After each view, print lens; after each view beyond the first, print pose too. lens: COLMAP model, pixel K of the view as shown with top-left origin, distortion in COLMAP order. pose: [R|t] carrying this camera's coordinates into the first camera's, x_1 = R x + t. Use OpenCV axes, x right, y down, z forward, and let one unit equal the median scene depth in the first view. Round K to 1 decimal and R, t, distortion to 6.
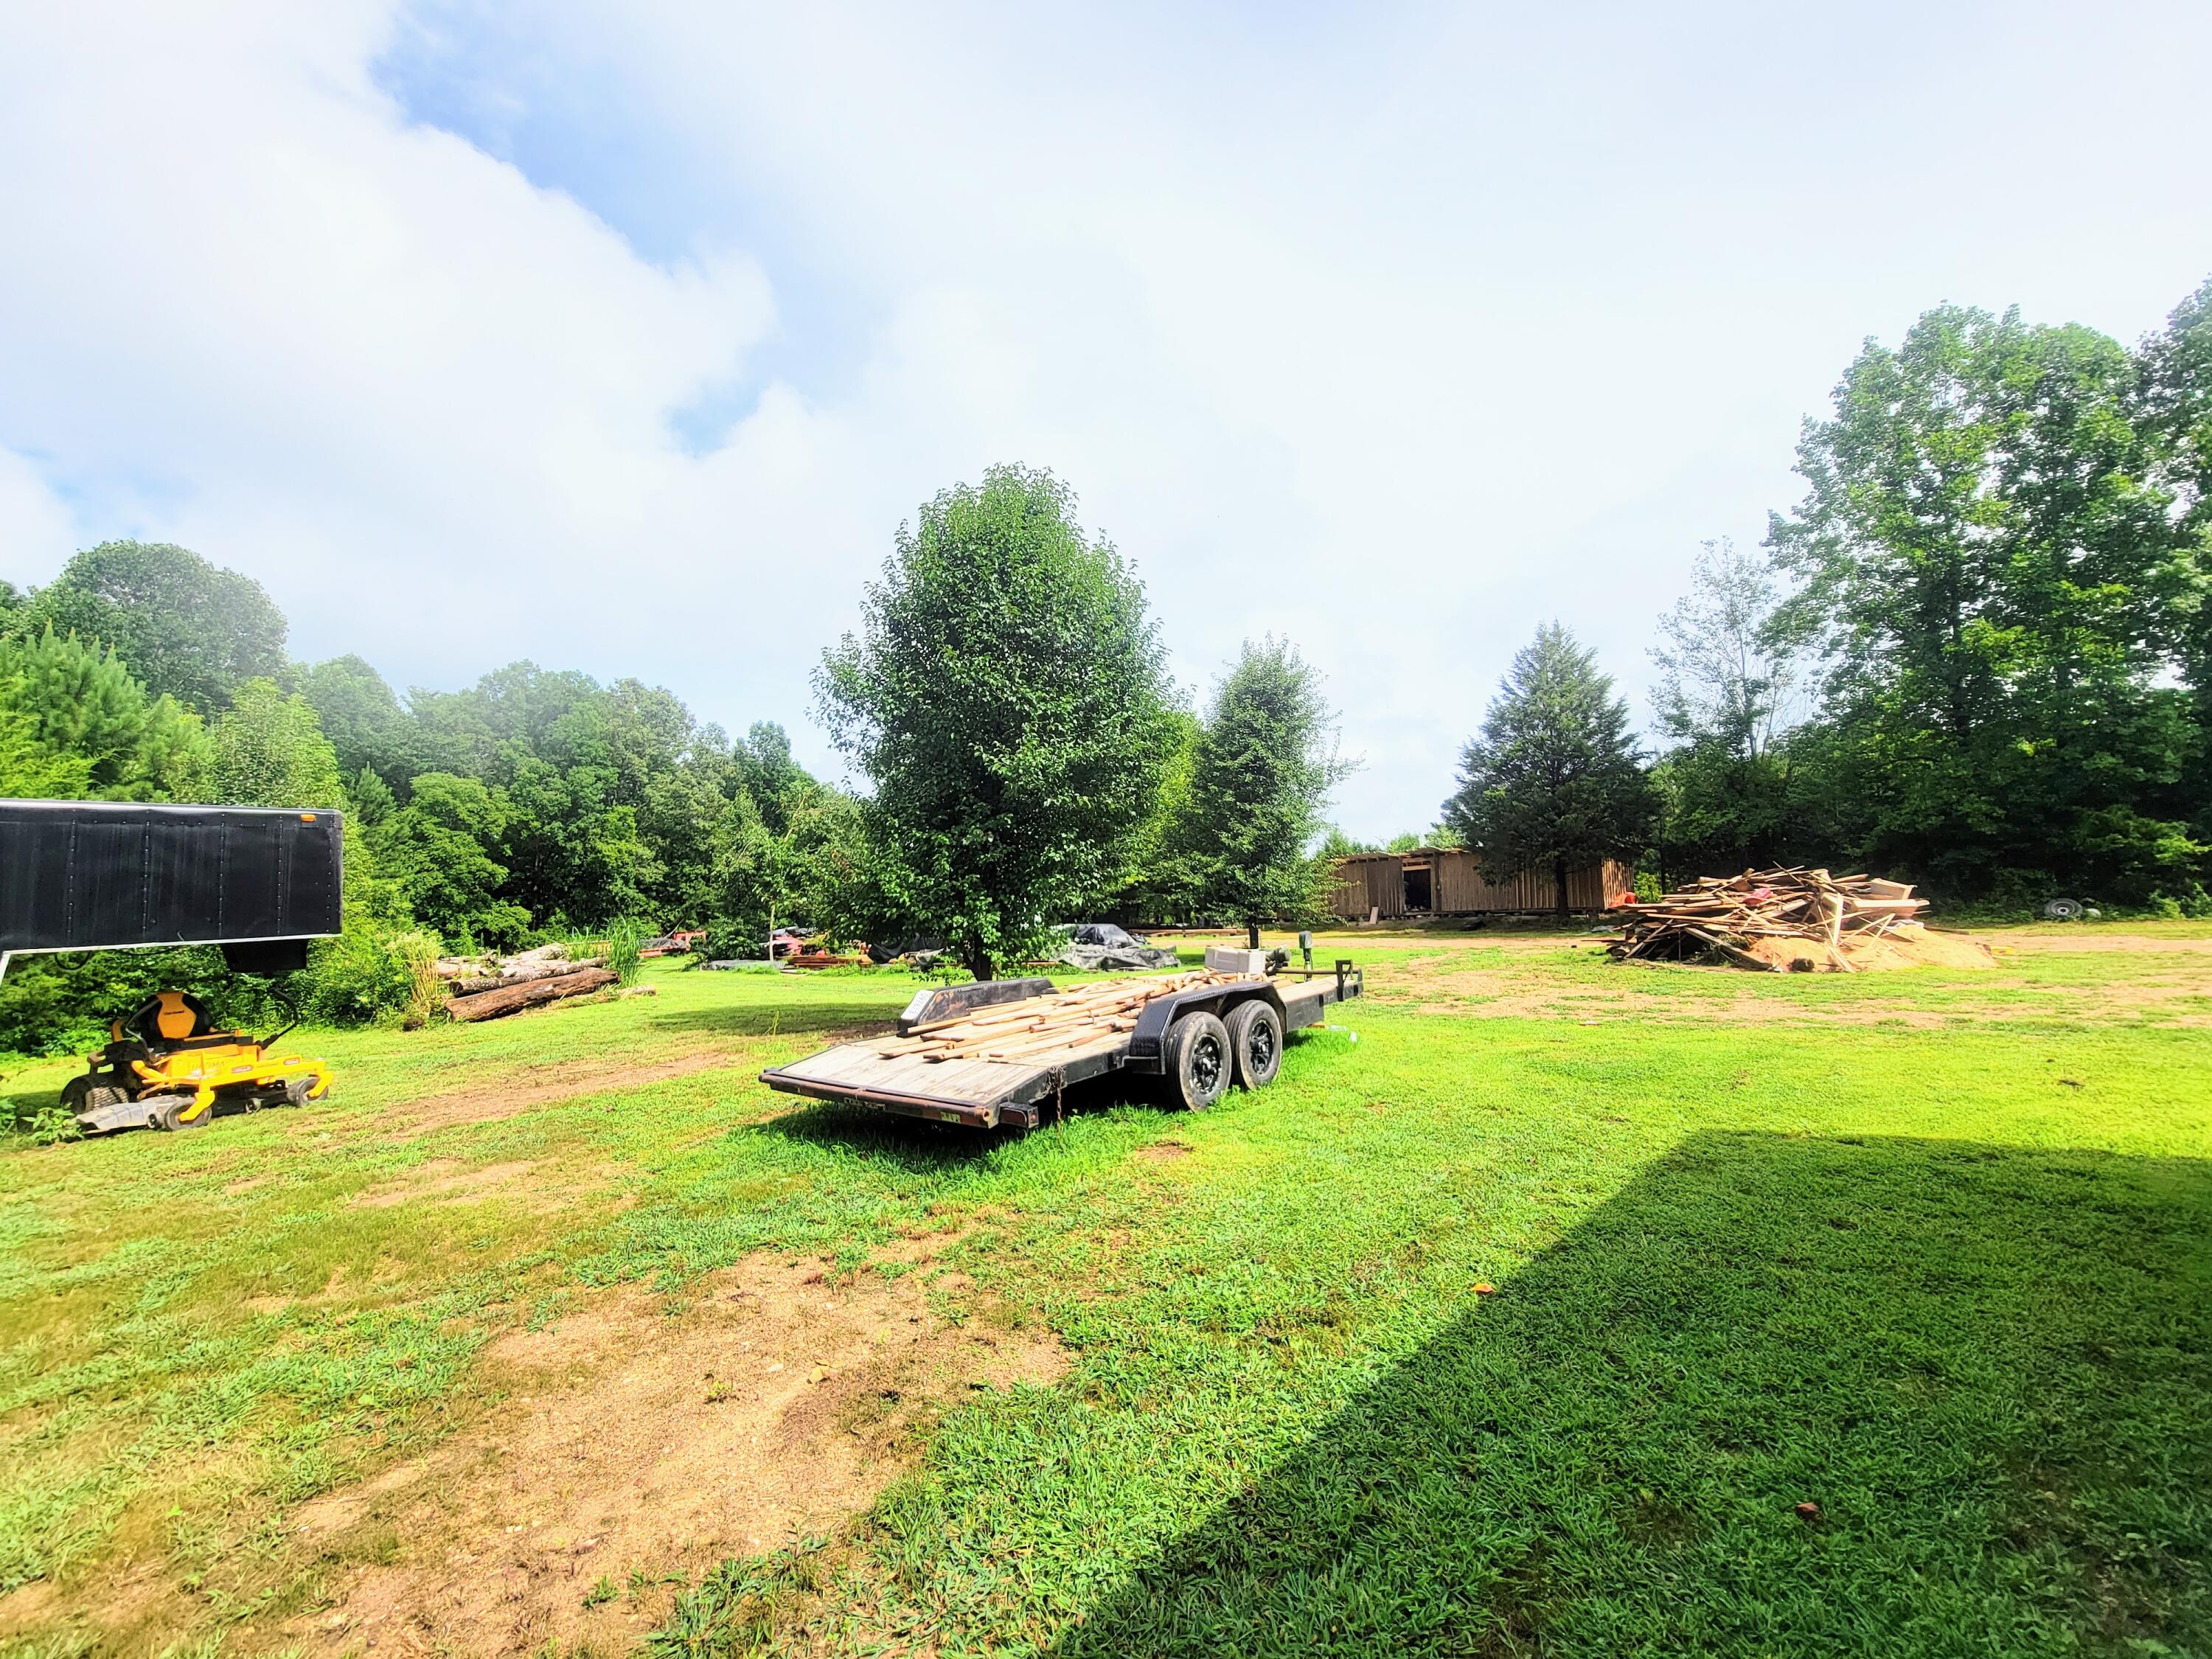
lens RADIAL K [[900.8, 0, 1104.0], [0, 900.8, 851.2], [0, 0, 1]] dist [-0.010247, 0.000537]
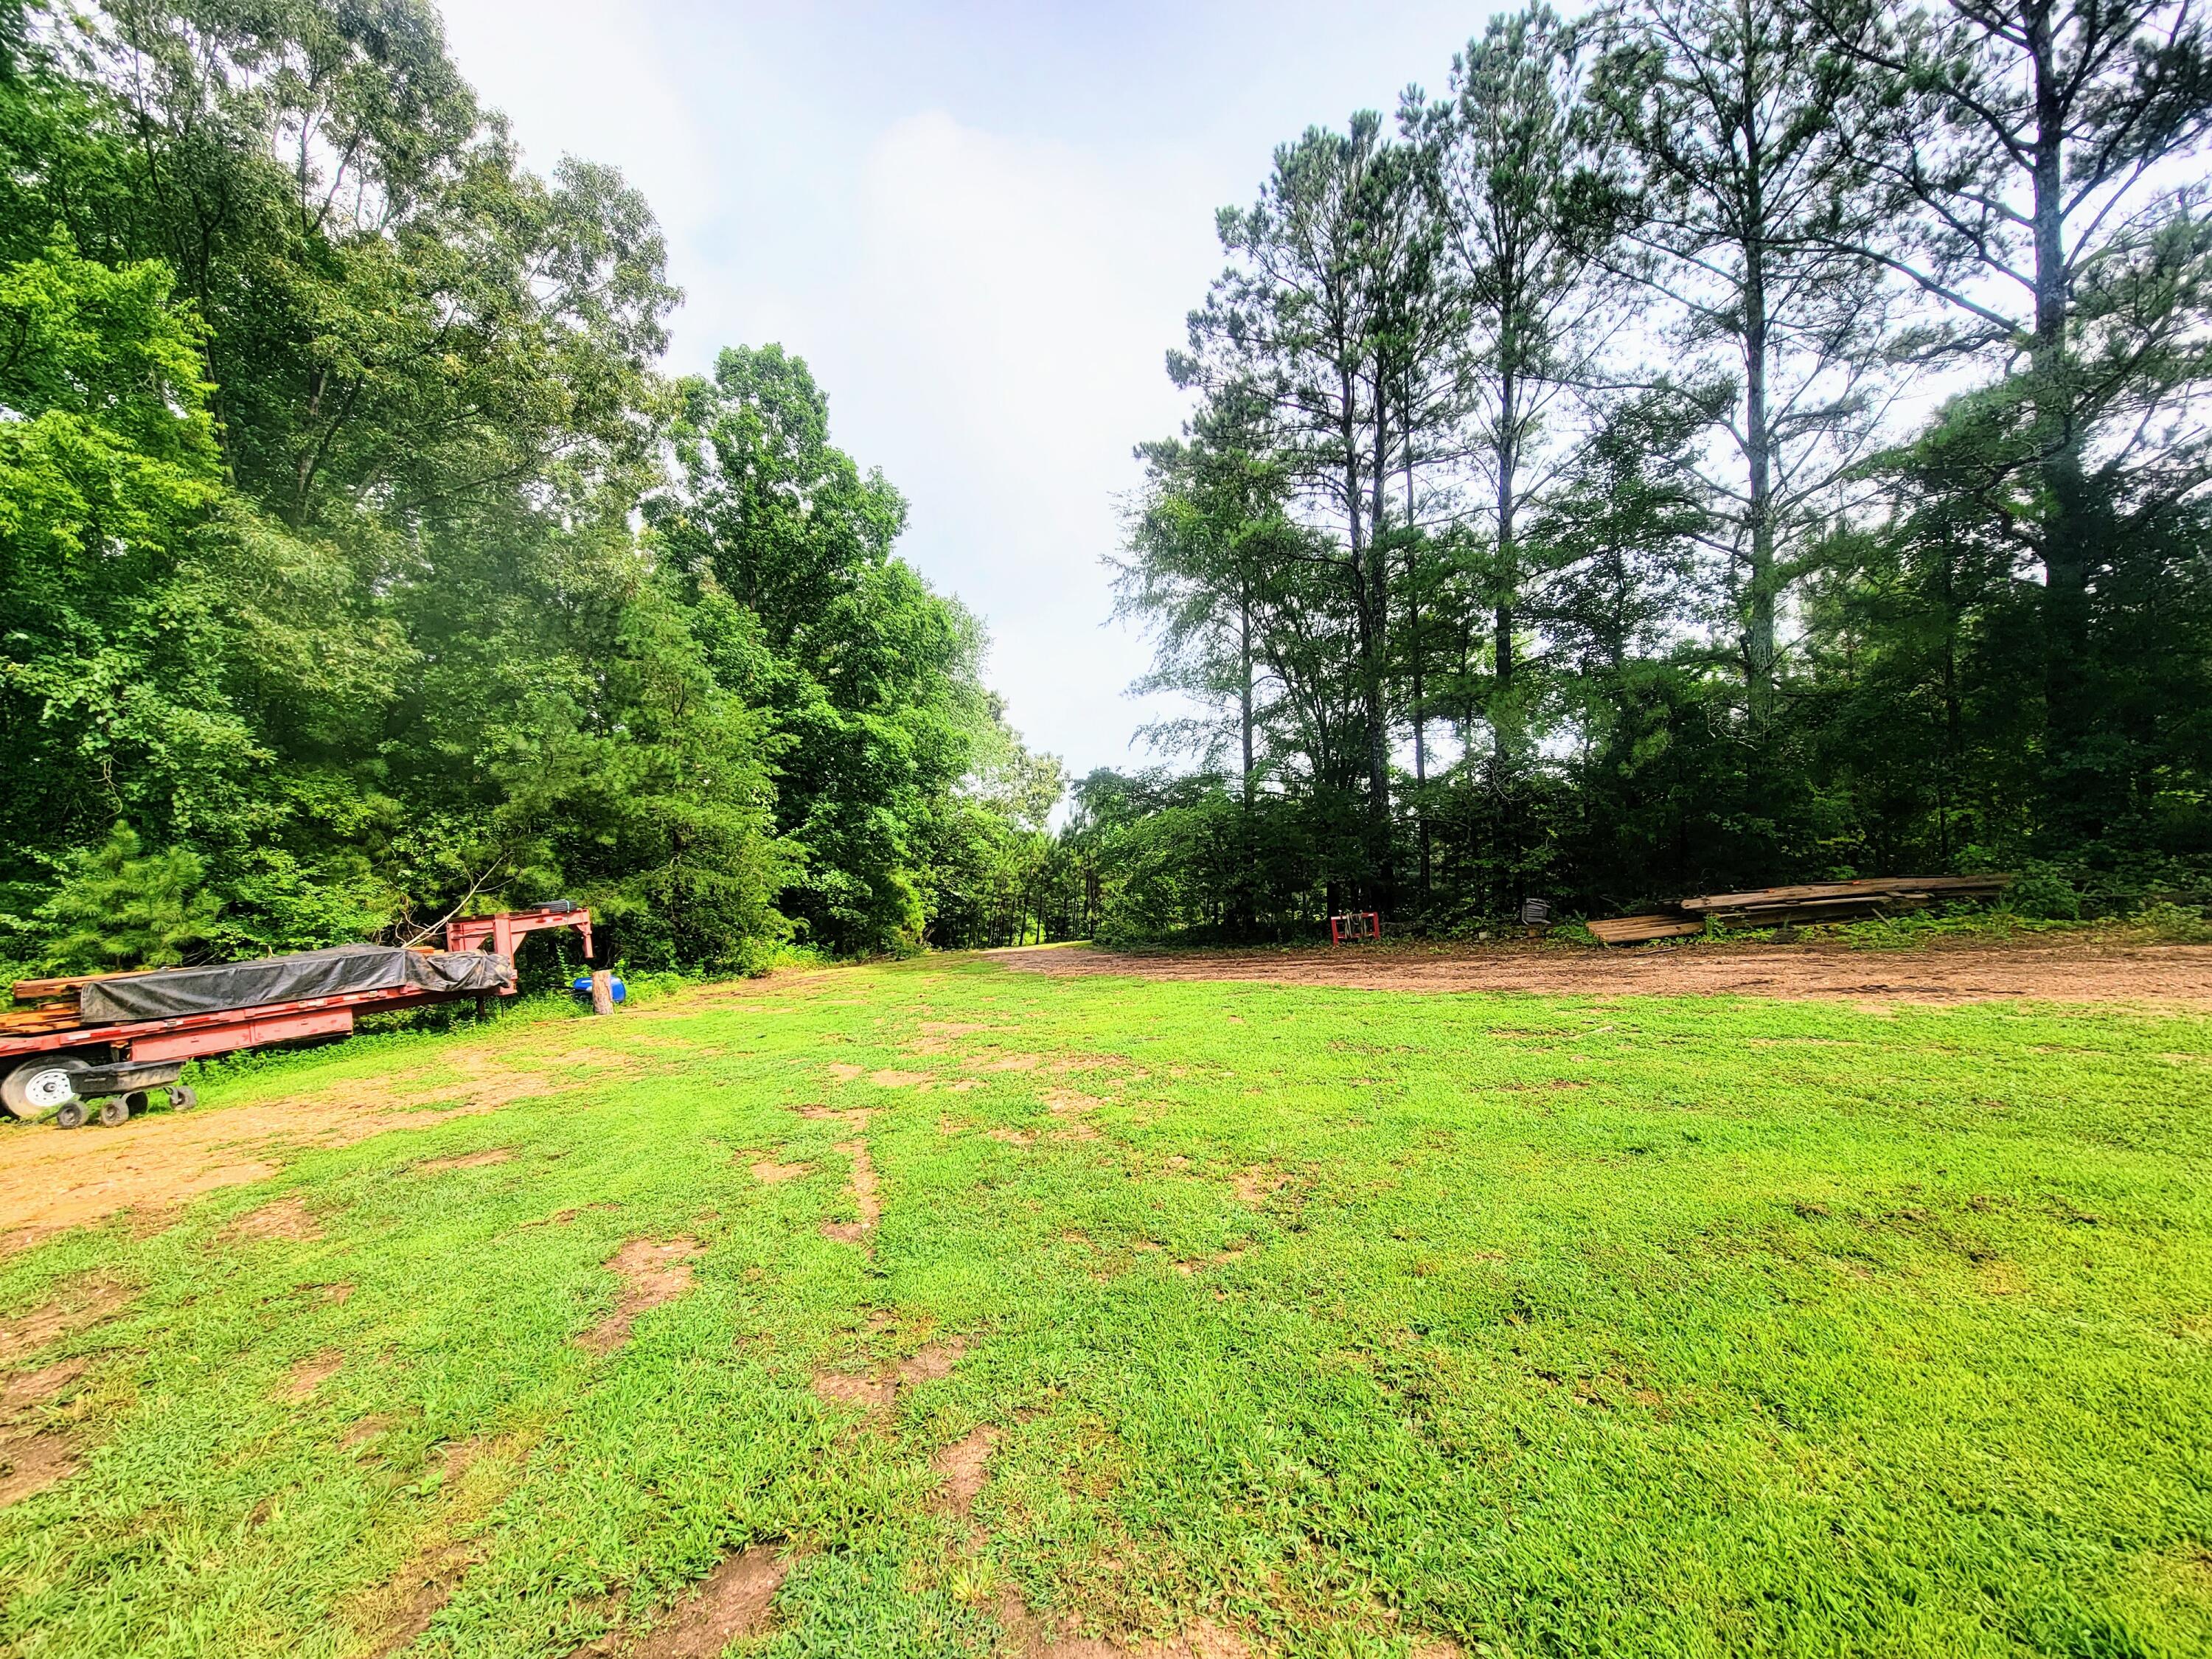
lens RADIAL K [[900.8, 0, 1104.0], [0, 900.8, 851.2], [0, 0, 1]] dist [-0.010247, 0.000537]
pose [[0.996337, -0.004498, 0.085395, -0.373721], [0.001929, 0.999544, 0.030147, 0.076254], [-0.085491, -0.029872, 0.995891, 0.860883]]
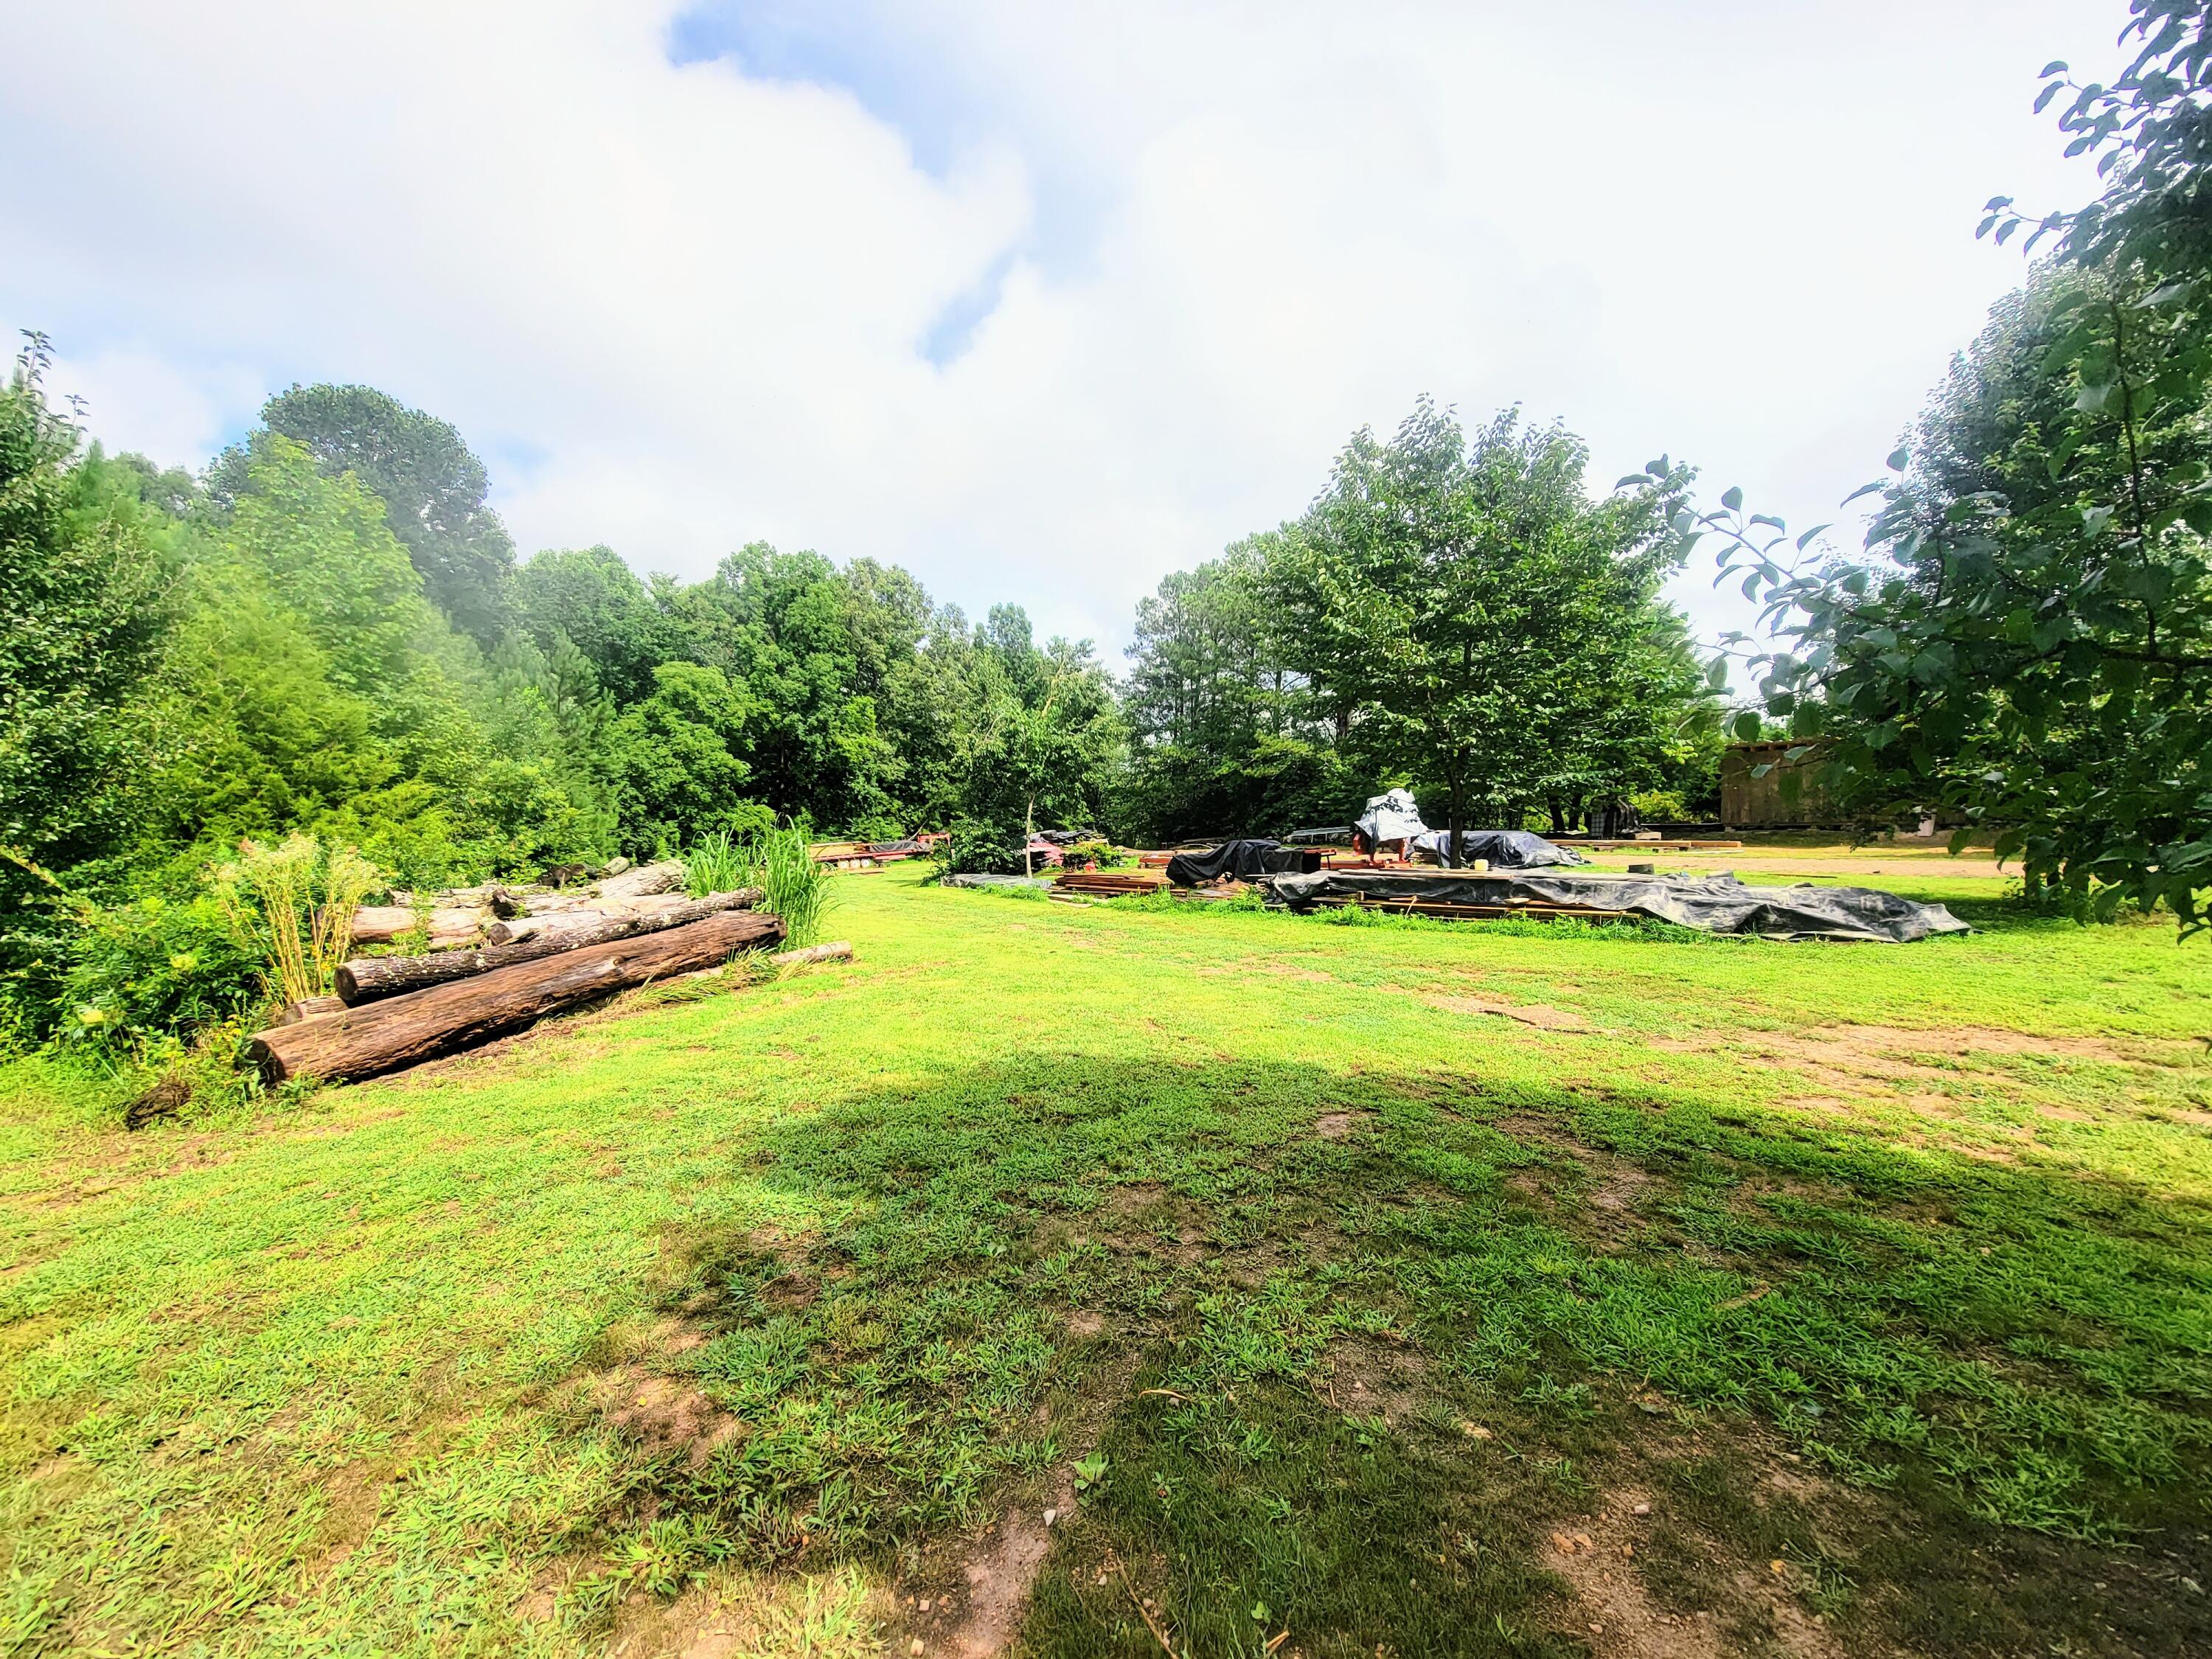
lens RADIAL K [[900.8, 0, 1104.0], [0, 900.8, 851.2], [0, 0, 1]] dist [-0.010247, 0.000537]
pose [[0.969263, 0.016916, -0.245444, -0.074043], [0.009220, 0.994435, 0.104946, 0.013935], [0.245853, -0.103983, 0.963713, 0.173506]]
